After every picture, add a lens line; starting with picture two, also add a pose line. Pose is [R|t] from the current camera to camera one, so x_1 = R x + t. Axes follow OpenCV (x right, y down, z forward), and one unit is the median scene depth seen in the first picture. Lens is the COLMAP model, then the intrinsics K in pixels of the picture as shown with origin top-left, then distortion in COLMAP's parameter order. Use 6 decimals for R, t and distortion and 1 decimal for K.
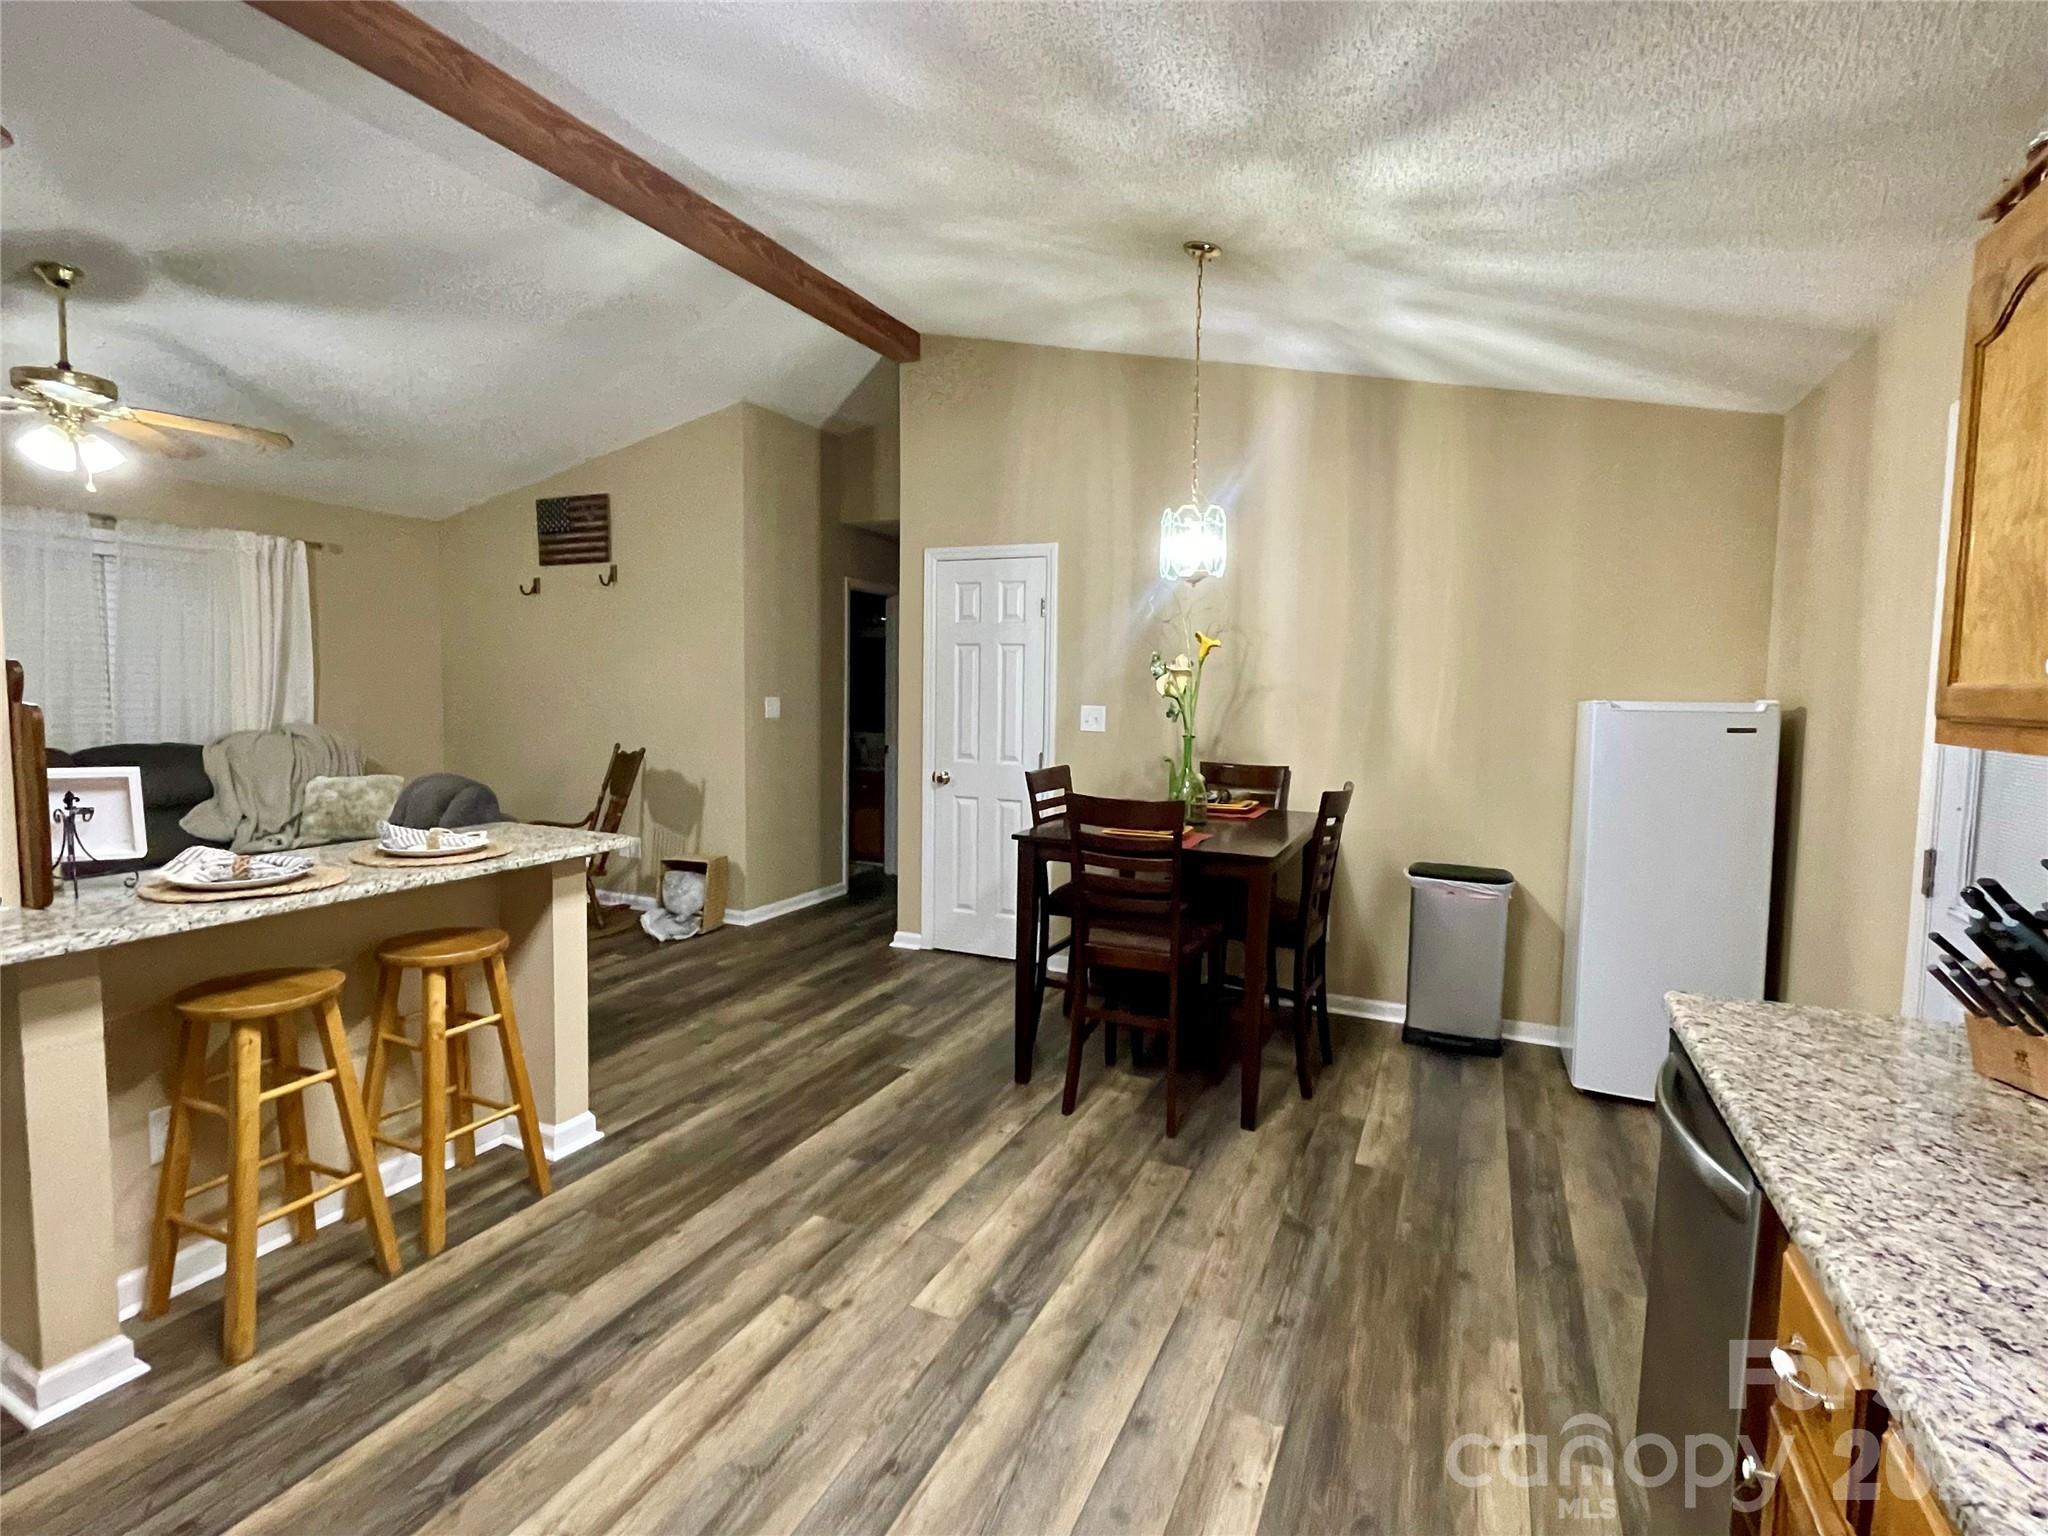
lens RADIAL K [[990.2, 0, 1015.8], [0, 990.2, 758.0], [0, 0, 1]] dist [-0.000354, -0.000297]
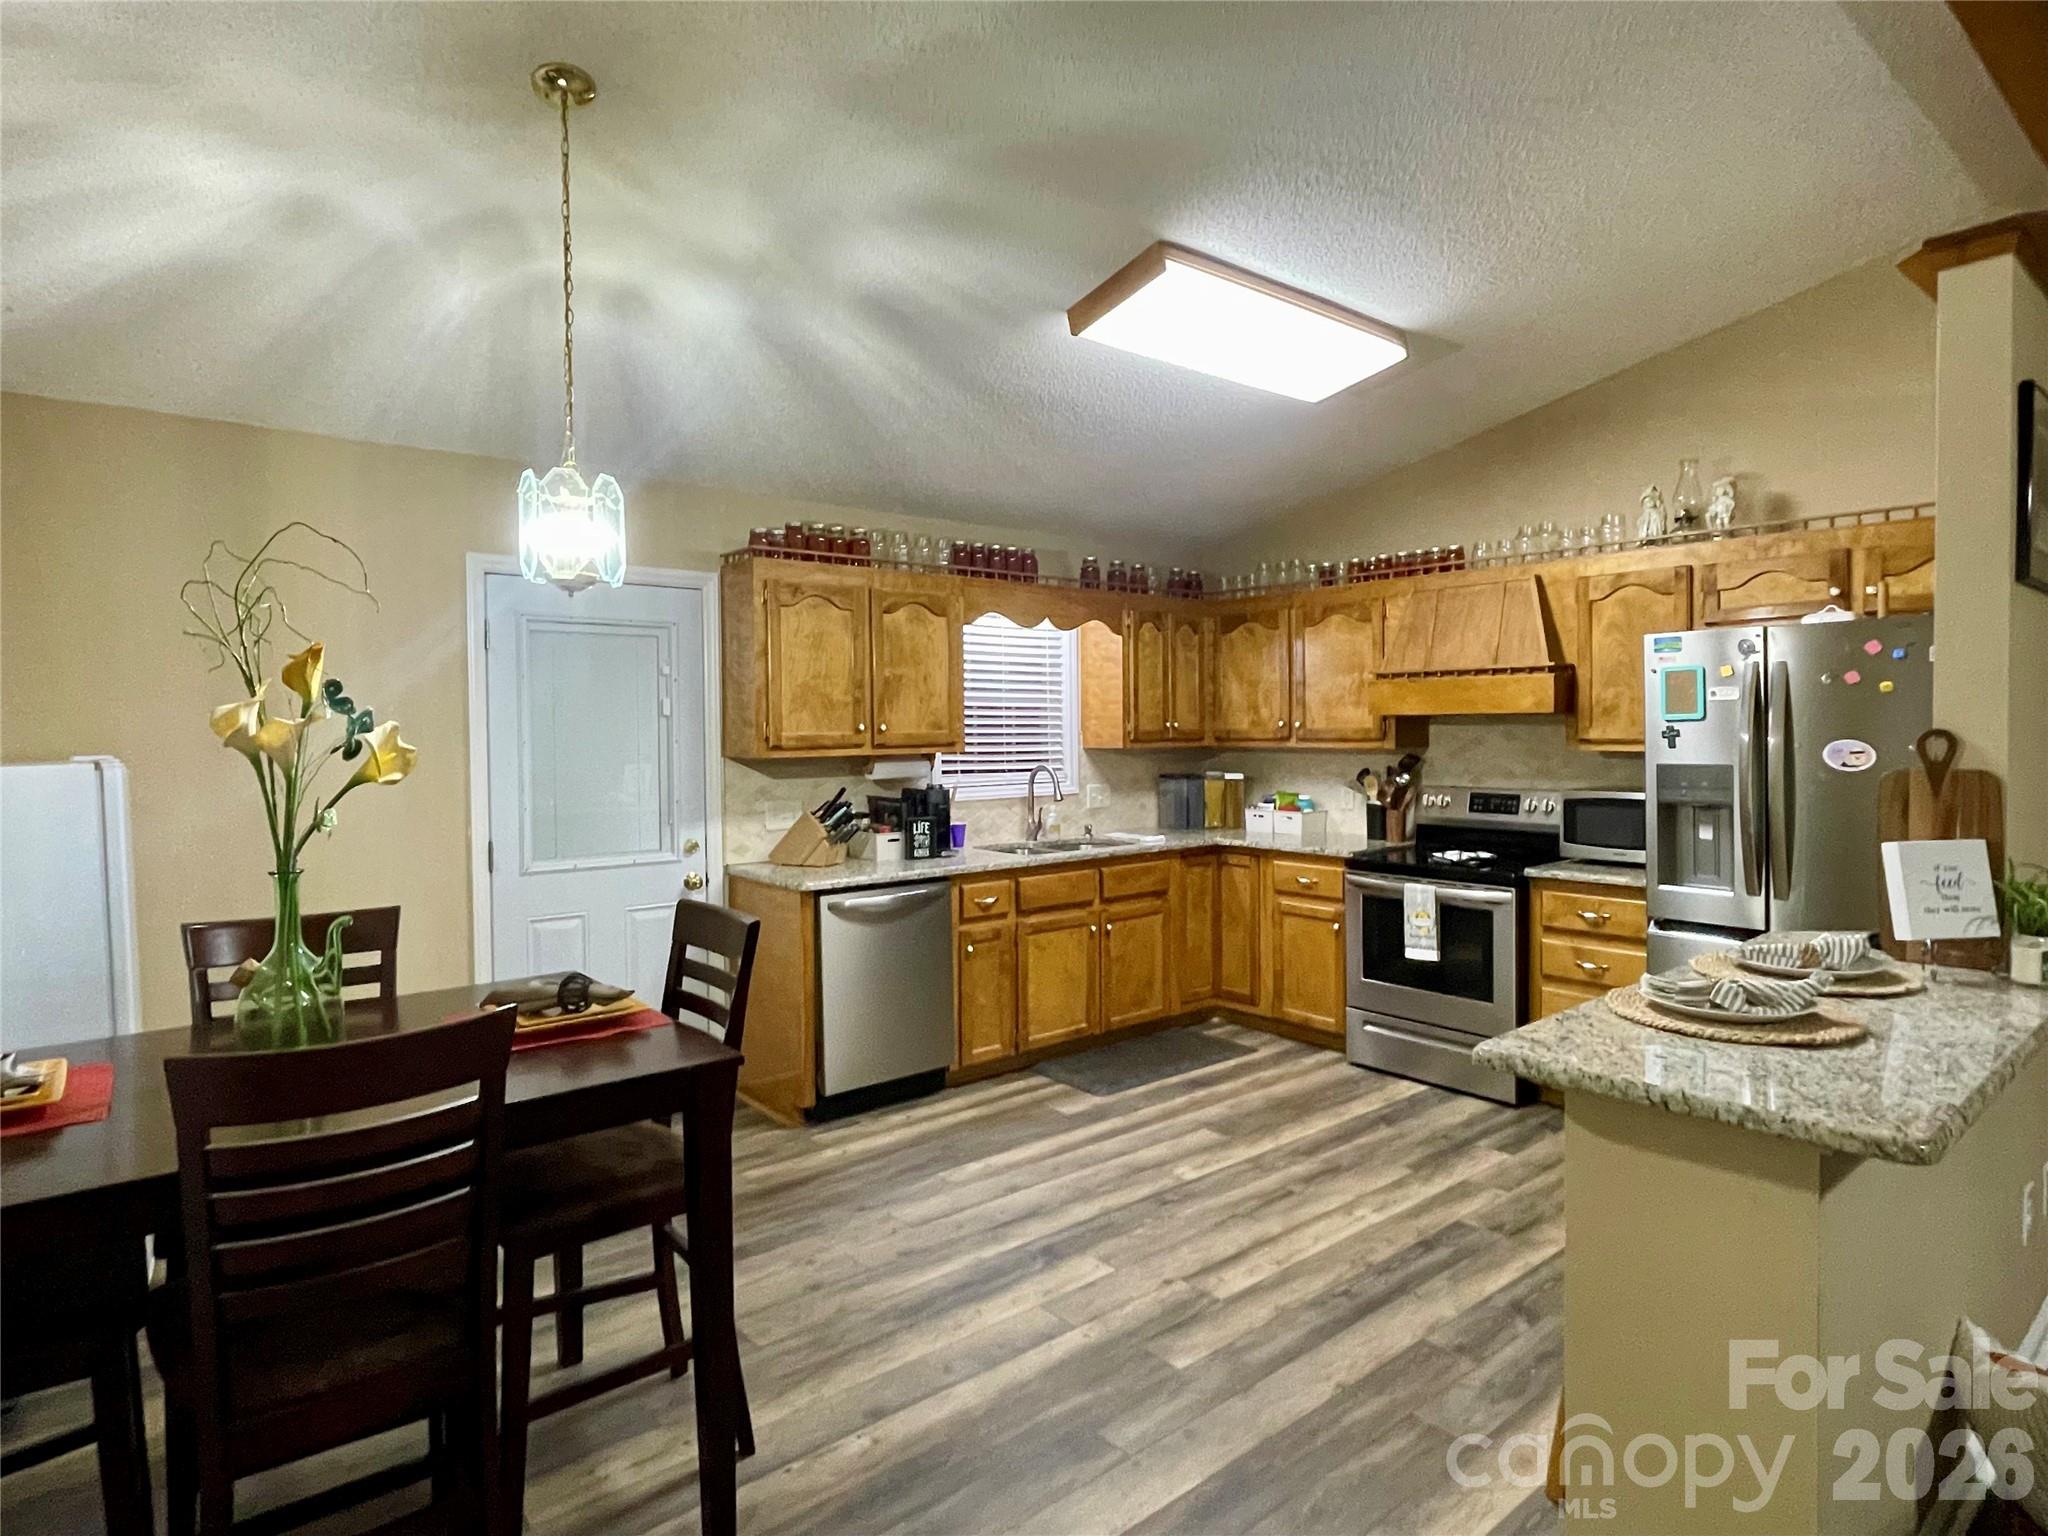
lens RADIAL K [[1112.0, 0, 1017.3], [0, 1112.0, 753.1], [0, 0, 1]] dist [0.000944, -0.000405]
pose [[-0.901469, -0.018574, 0.432445, -0.316794], [0.027347, 0.994639, 0.099727, -0.108306], [-0.431979, 0.101727, -0.896128, 1.226457]]
